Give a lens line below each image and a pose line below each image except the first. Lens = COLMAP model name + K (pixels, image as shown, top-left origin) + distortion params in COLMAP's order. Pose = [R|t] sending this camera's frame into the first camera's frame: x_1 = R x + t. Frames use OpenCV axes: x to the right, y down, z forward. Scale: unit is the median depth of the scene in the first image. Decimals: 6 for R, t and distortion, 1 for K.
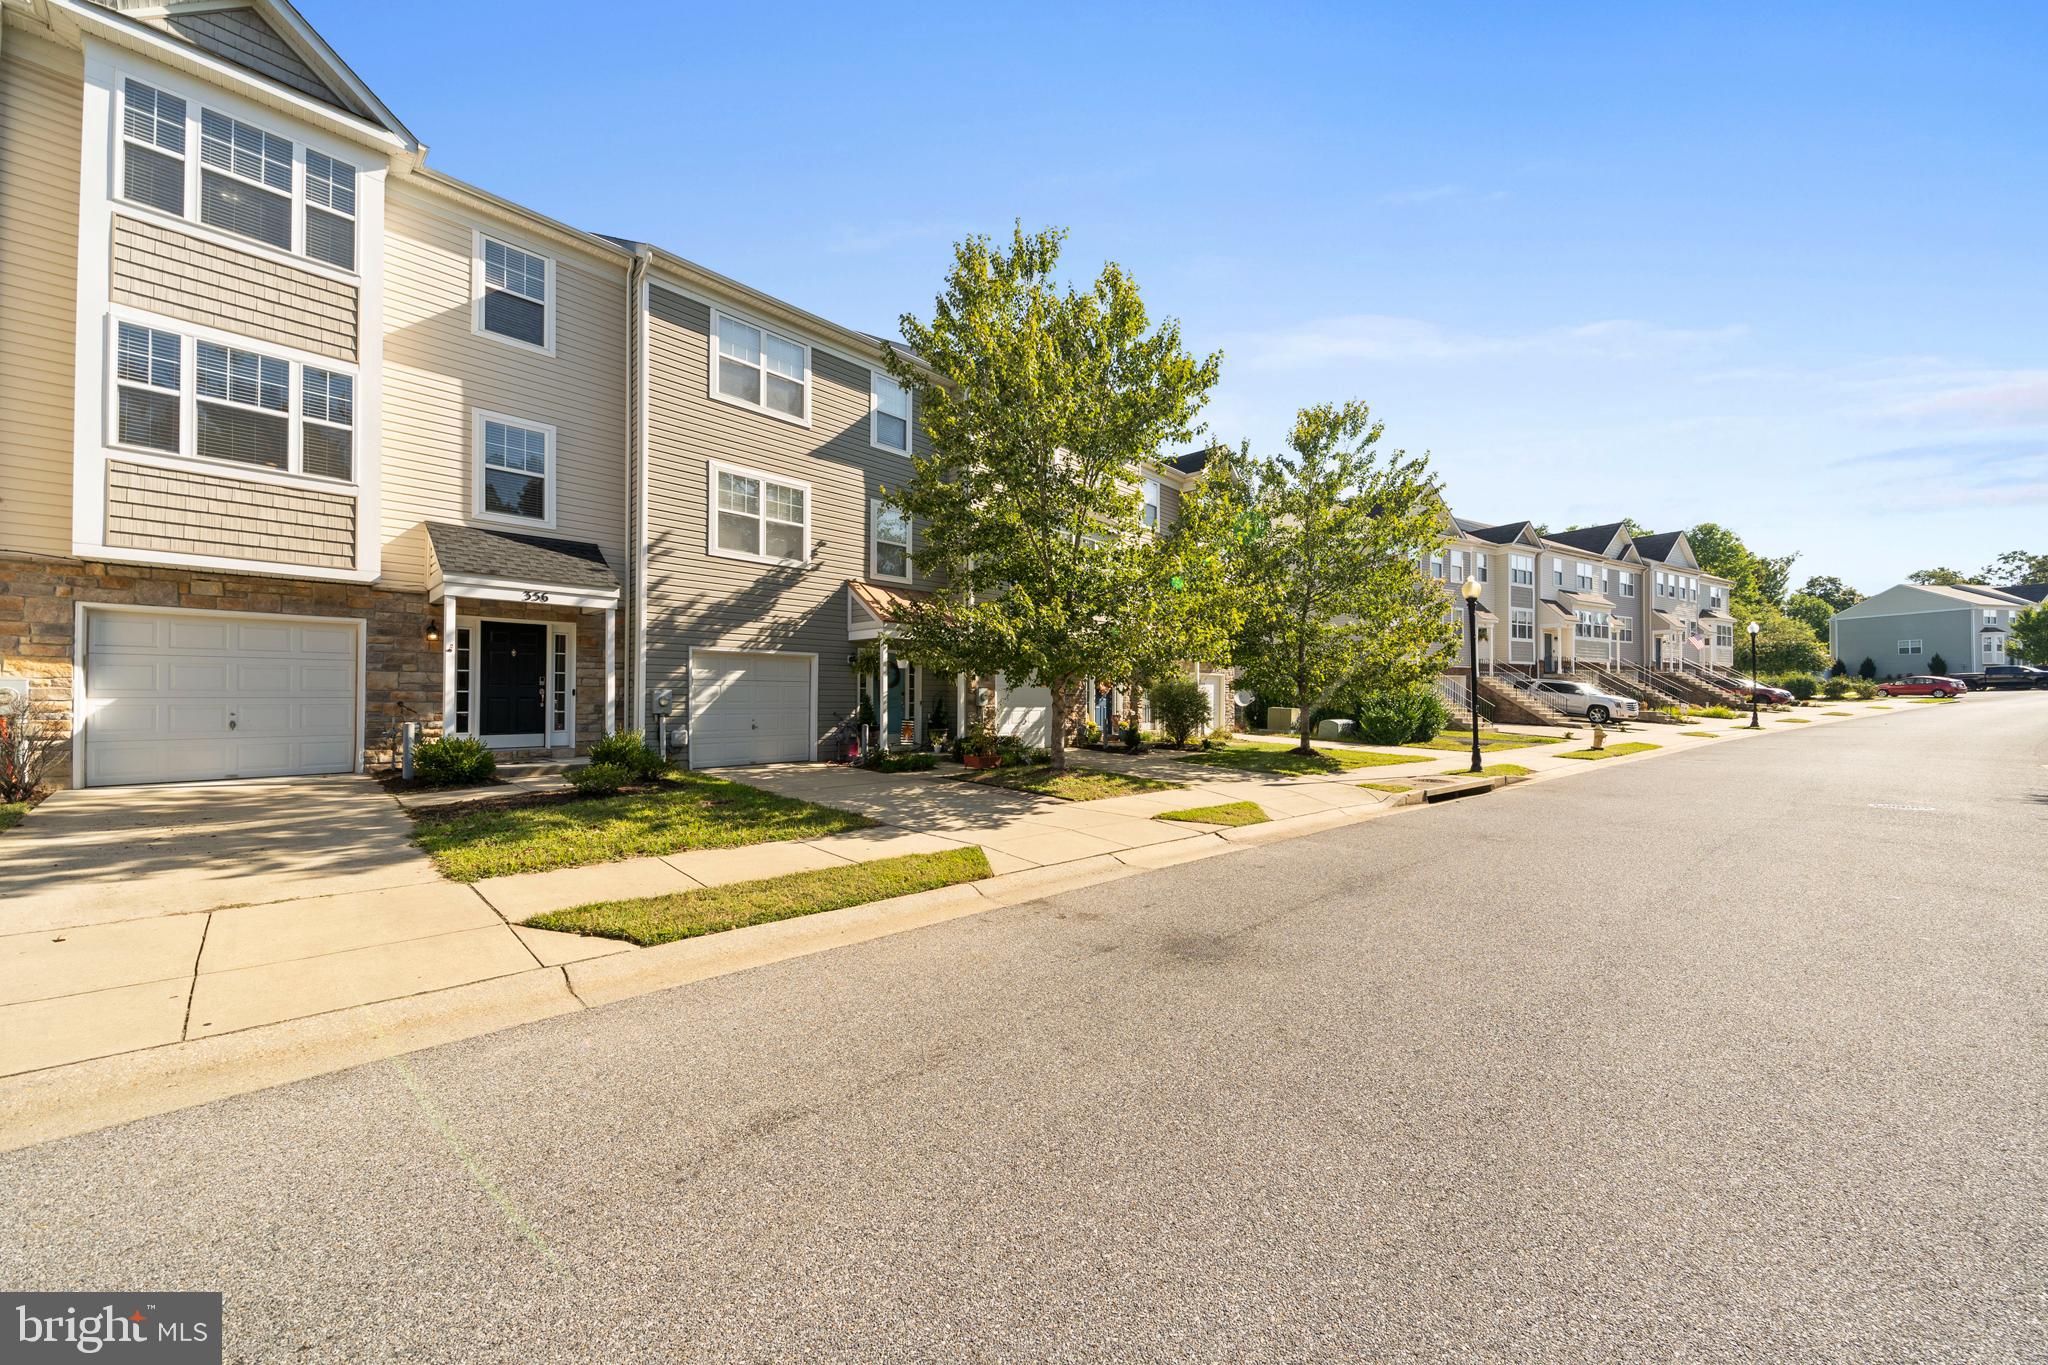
lens RADIAL K [[729.3, 0, 1032.6], [0, 729.3, 691.7], [0, 0, 1]] dist [-0.000981, -0.000558]
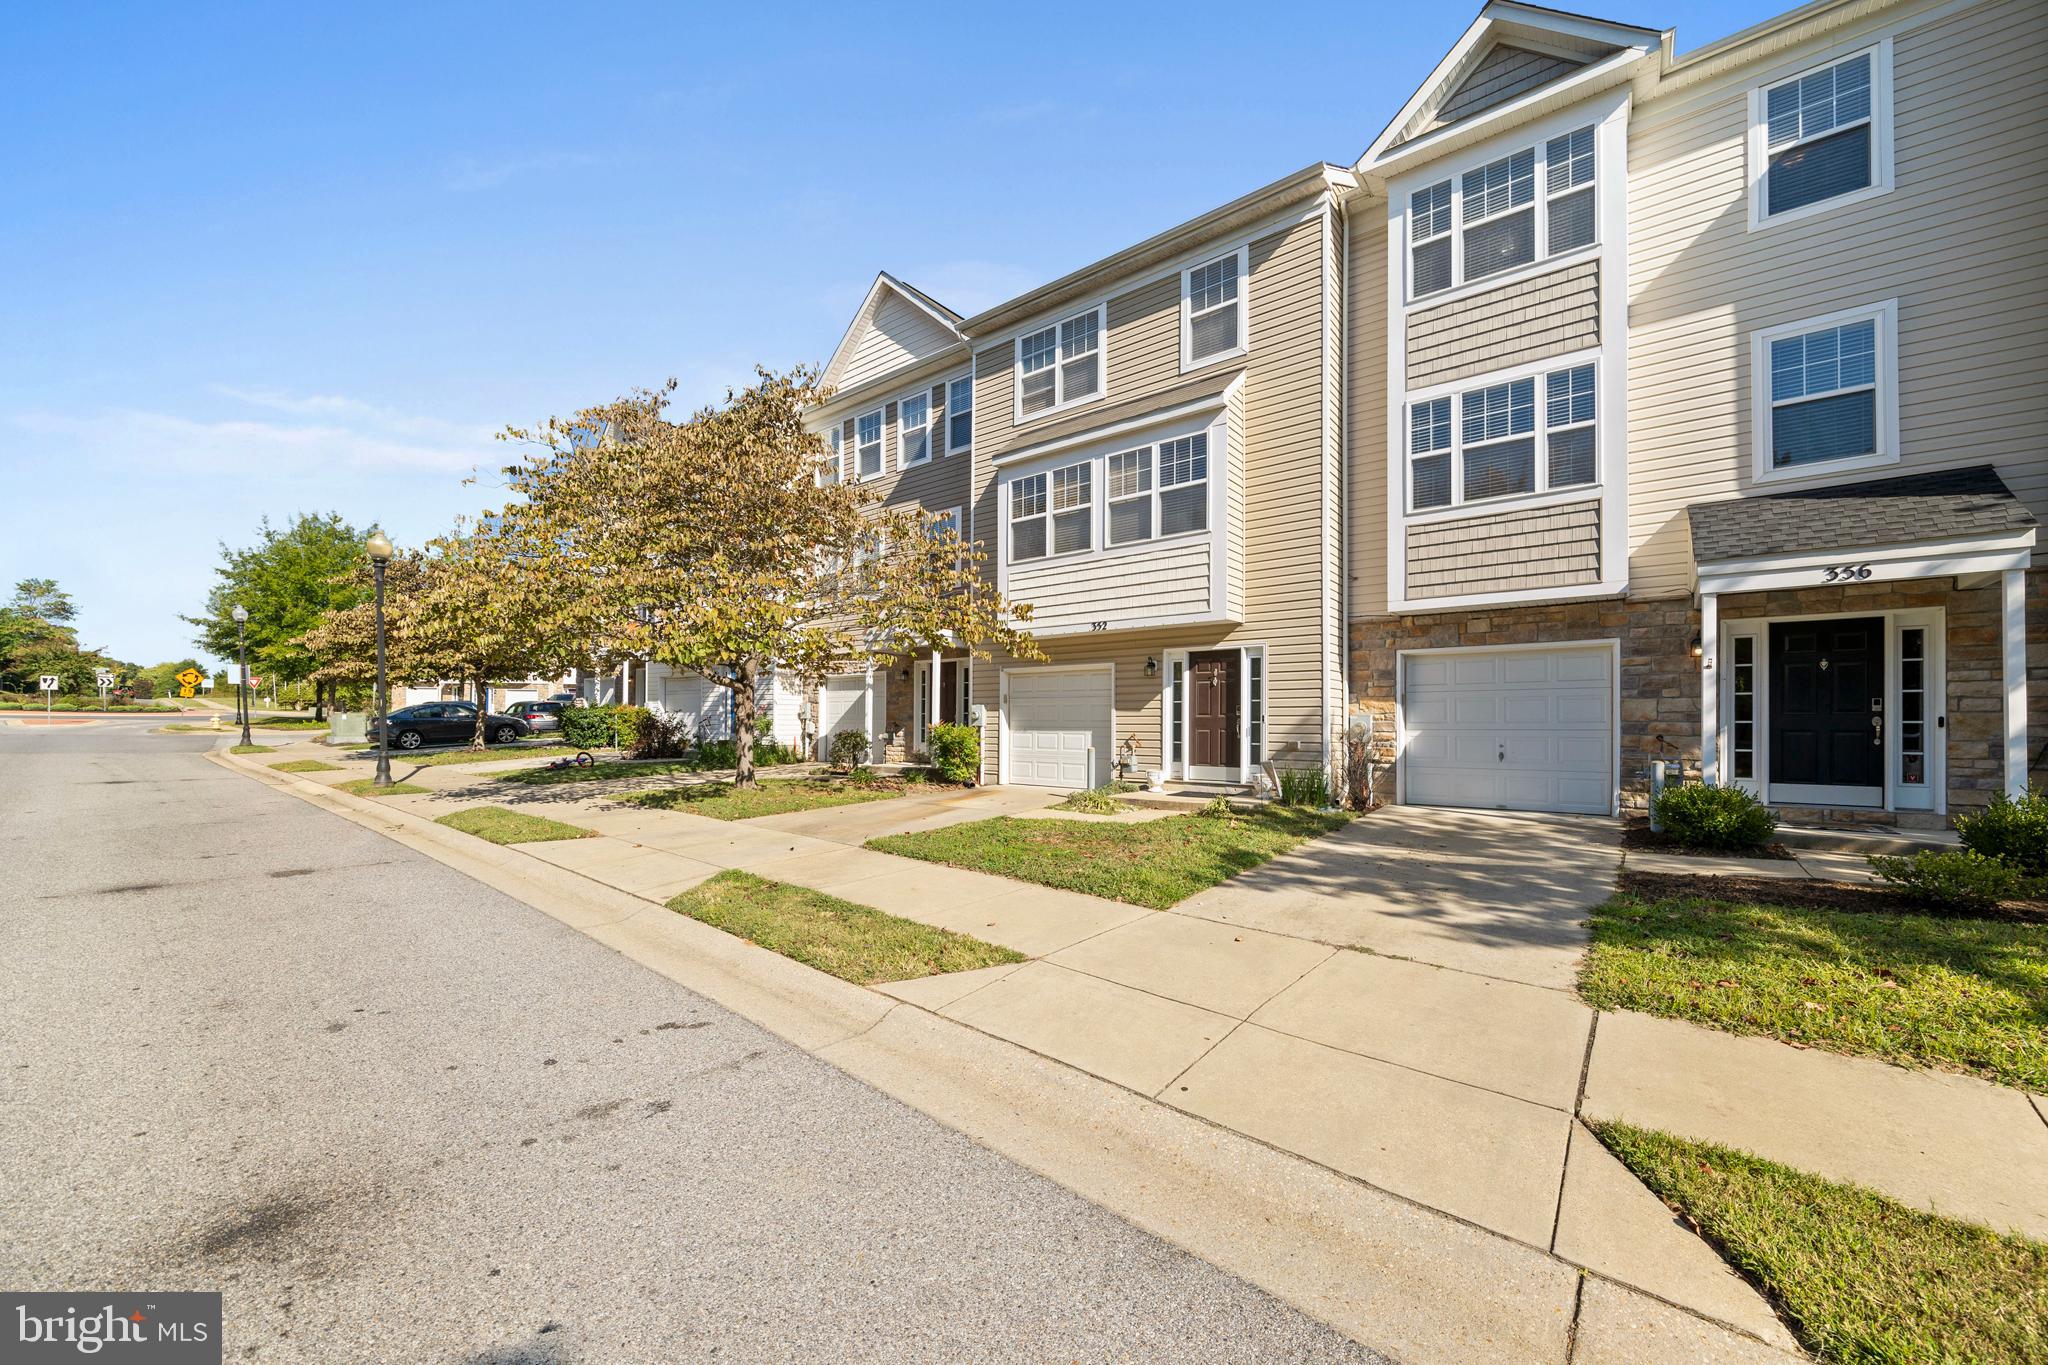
lens RADIAL K [[771.7, 0, 1030.3], [0, 771.7, 722.4], [0, 0, 1]] dist [-0.003400, 0.000037]
pose [[0.075278, -0.009604, -0.997116, -0.063616], [0.004647, 0.999946, -0.009280, 0.004490], [0.997152, -0.003935, 0.075318, 0.238444]]
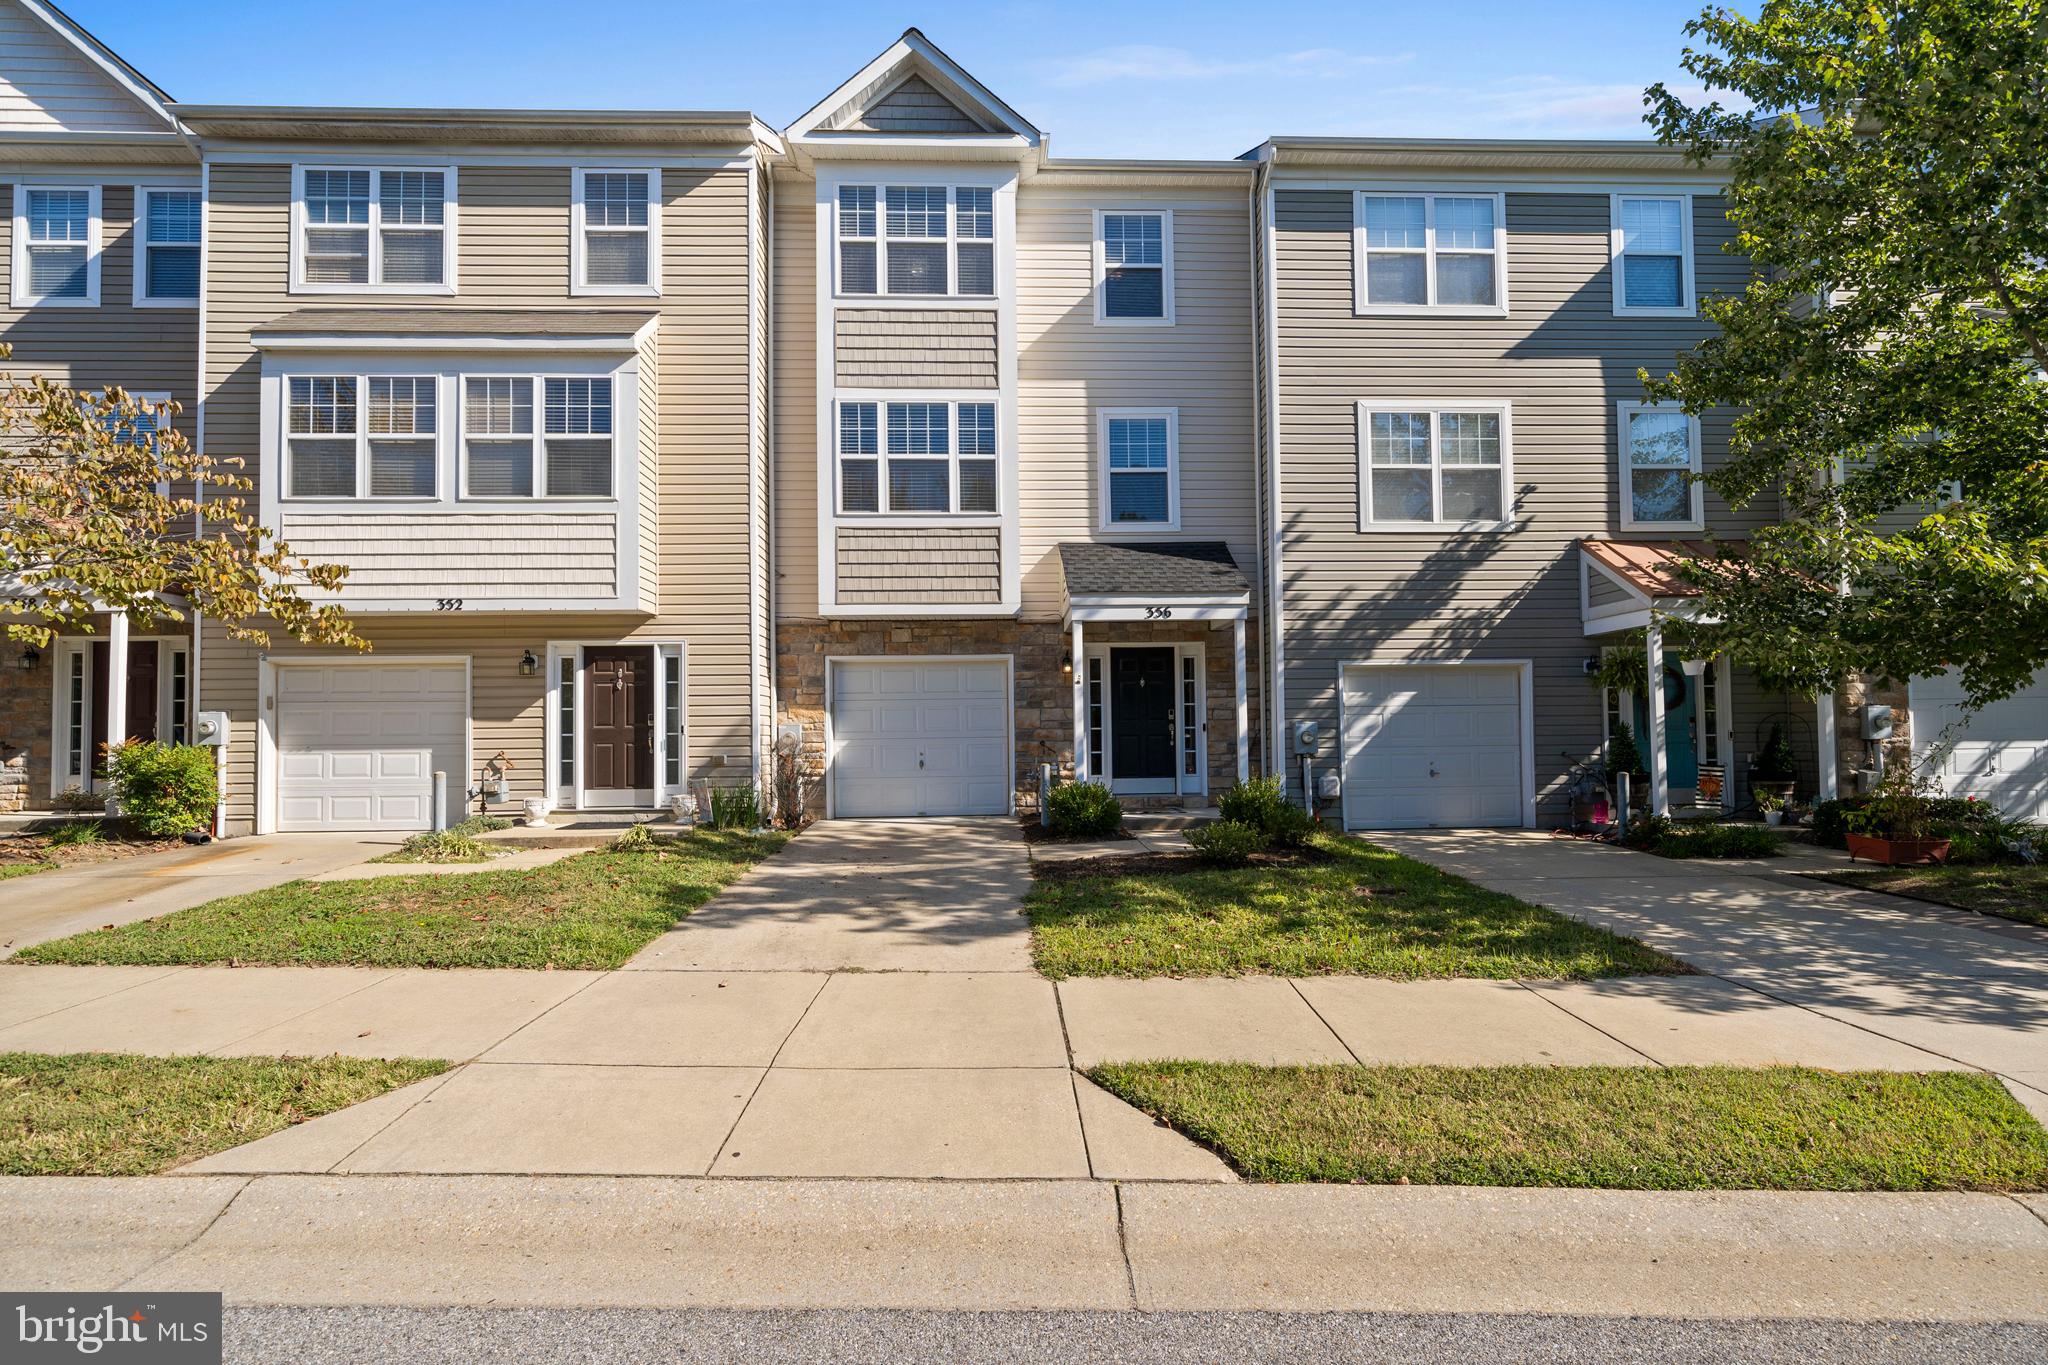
lens RADIAL K [[909.2, 0, 1026.7], [0, 909.2, 712.0], [0, 0, 1]] dist [-0.000659, 0.000584]
pose [[0.708169, -0.030111, -0.705400, -0.064464], [0.021298, 0.999547, -0.021286, 0.001486], [0.705721, 0.000050, 0.708489, 0.168375]]
